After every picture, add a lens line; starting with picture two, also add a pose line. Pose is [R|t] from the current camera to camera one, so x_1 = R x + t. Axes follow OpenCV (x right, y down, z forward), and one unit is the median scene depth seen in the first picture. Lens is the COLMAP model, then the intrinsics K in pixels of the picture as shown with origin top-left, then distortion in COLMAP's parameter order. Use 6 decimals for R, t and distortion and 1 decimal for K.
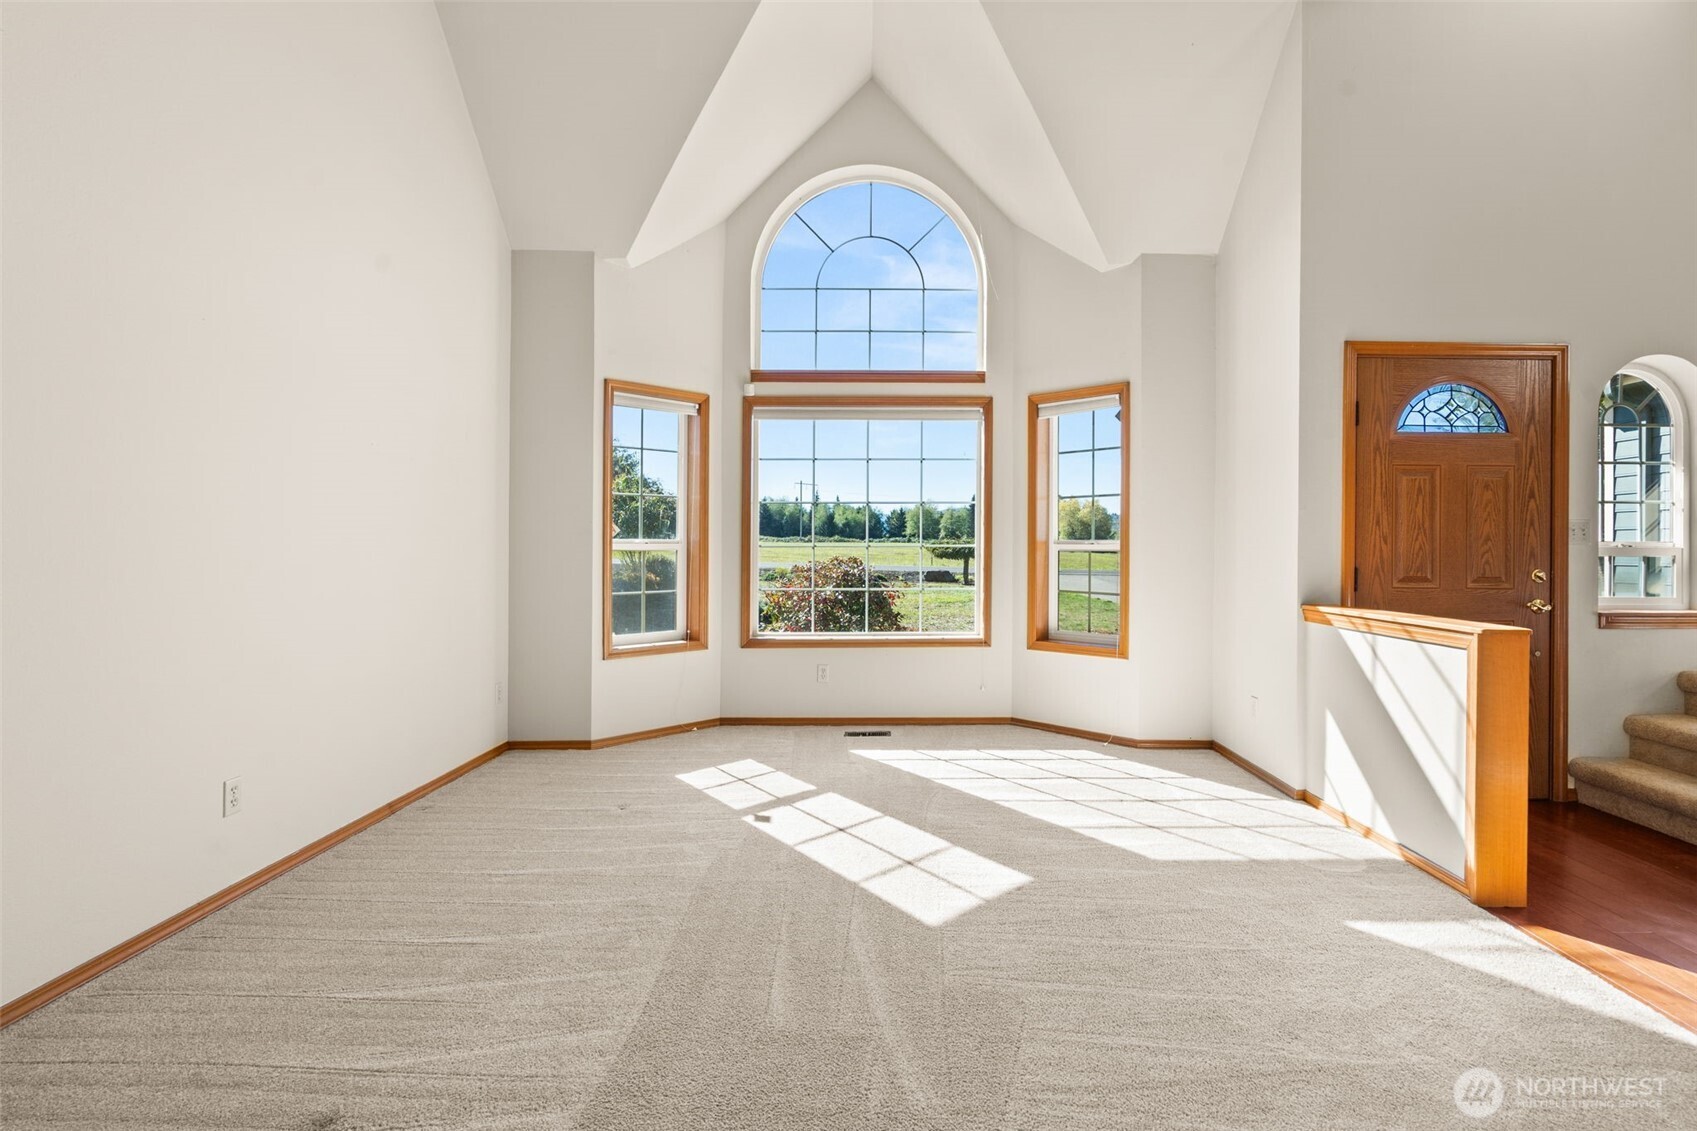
lens RADIAL K [[775.8, 0, 850.0], [0, 775.8, 549.6], [0, 0, 1]] dist [-0.002277, 0.000070]
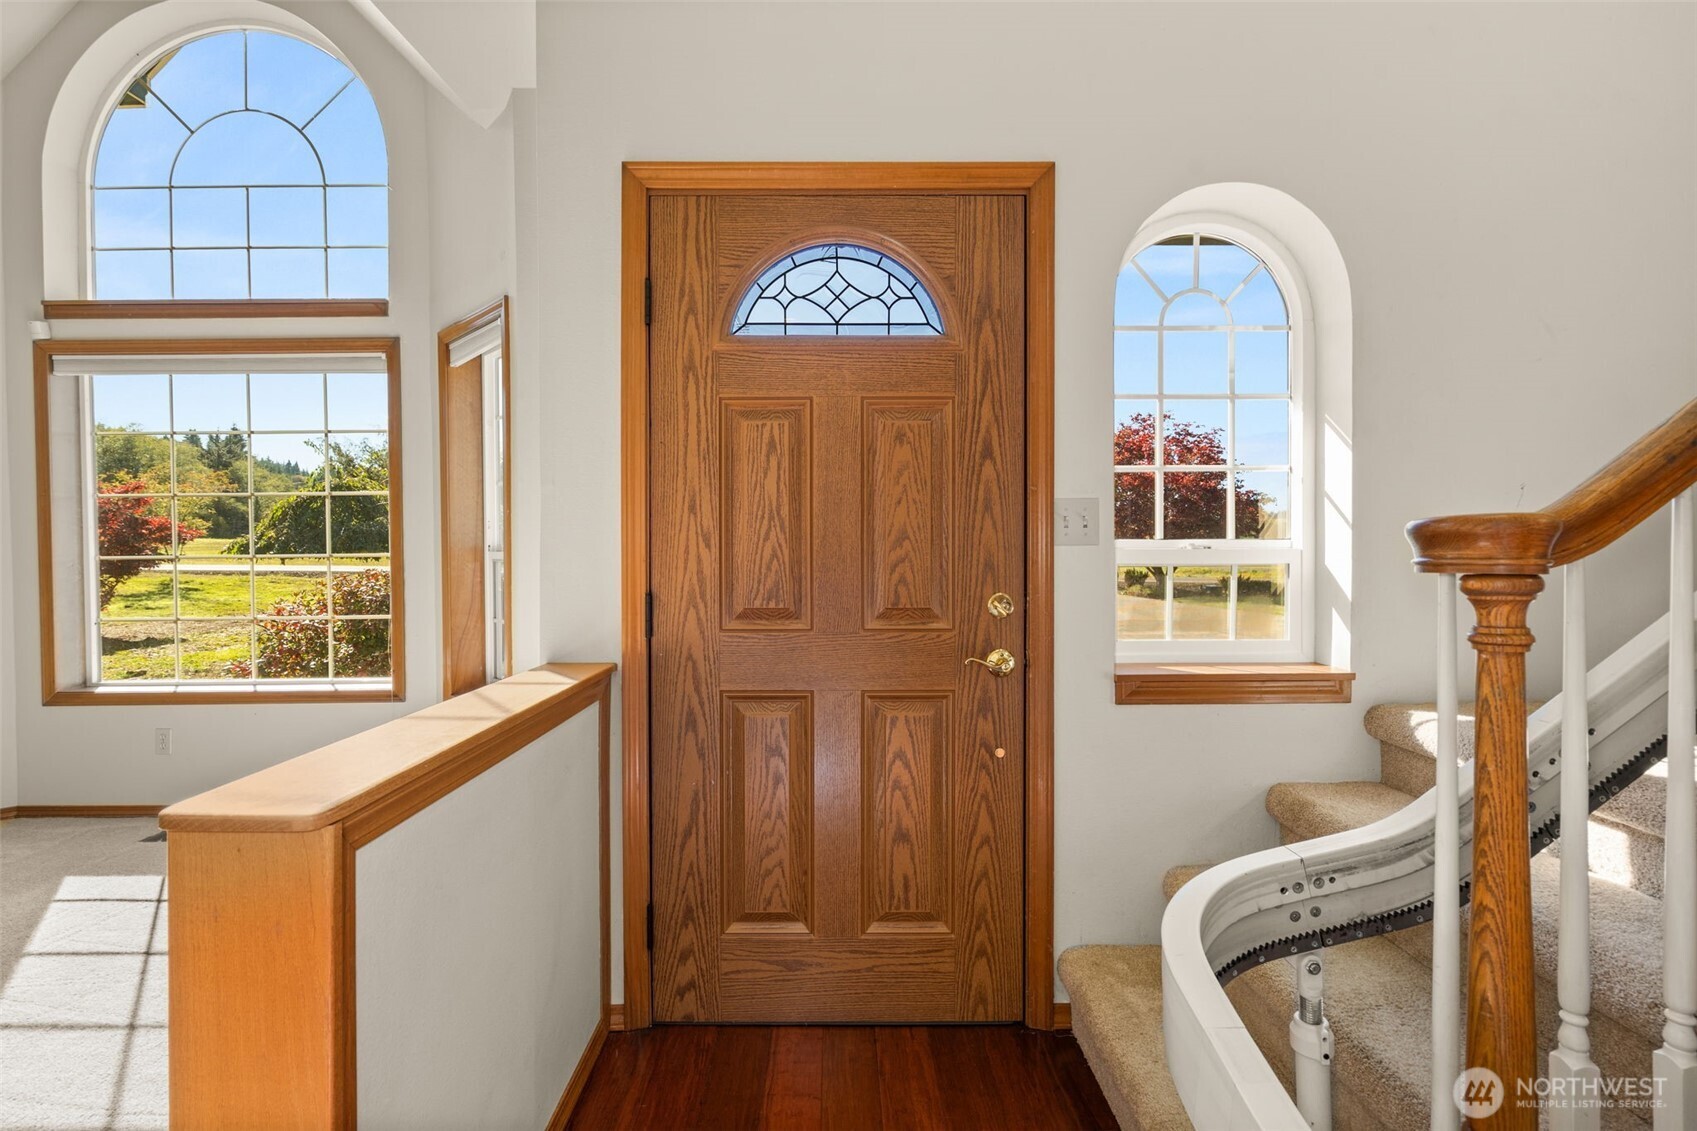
lens RADIAL K [[709.8, 0, 848.5], [0, 709.8, 565.5], [0, 0, 1]] dist [-0.002999, -0.000050]
pose [[0.999885, -0.008931, -0.012280, 0.789582], [0.009104, 0.999859, 0.014115, -0.001118], [0.012152, -0.014225, 0.999825, 0.512348]]
